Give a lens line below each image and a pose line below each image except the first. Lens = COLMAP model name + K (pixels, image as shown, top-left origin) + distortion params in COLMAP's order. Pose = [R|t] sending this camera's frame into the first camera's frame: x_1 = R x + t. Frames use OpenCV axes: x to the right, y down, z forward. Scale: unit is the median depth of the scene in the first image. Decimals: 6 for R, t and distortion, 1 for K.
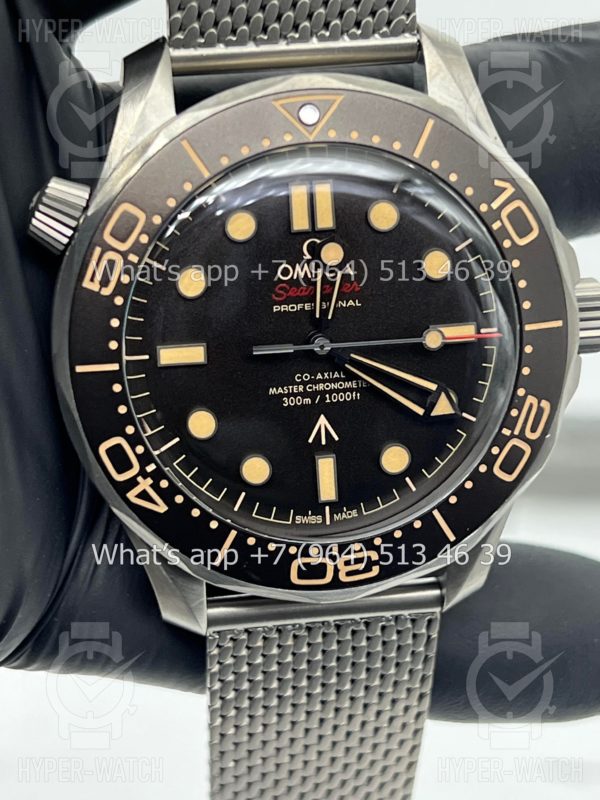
lens RADIAL K [[1864.3, 0, 284.8], [0, 1864.3, 384.9], [0, 0, 1]] dist [0.209926, 0.000000]
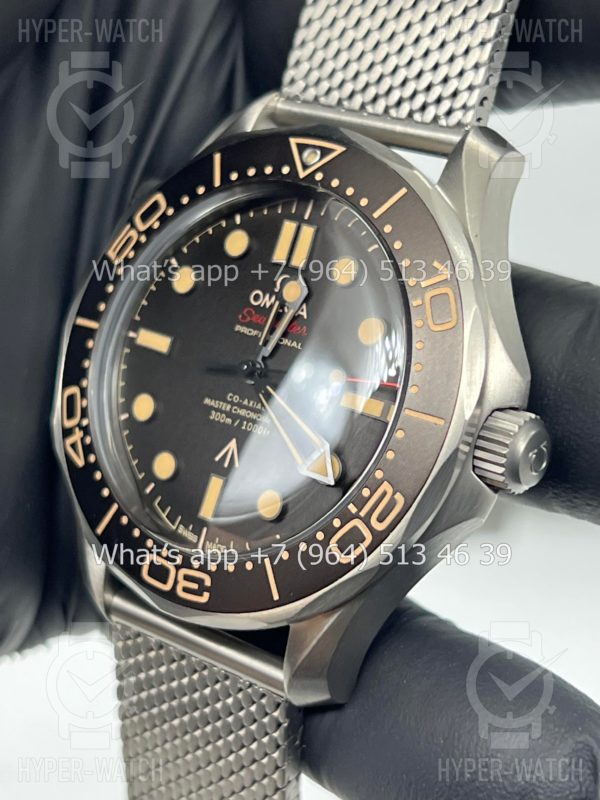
lens RADIAL K [[1864.3, 0, 255.8], [0, 1864.3, 389.5], [0, 0, 1]] dist [0.209926, 0.000000]
pose [[0.655260, 0.259202, -0.709541, 0.751378], [-0.449545, 0.888660, -0.090519, 0.079957], [0.607078, 0.378284, 0.698826, 0.283123]]
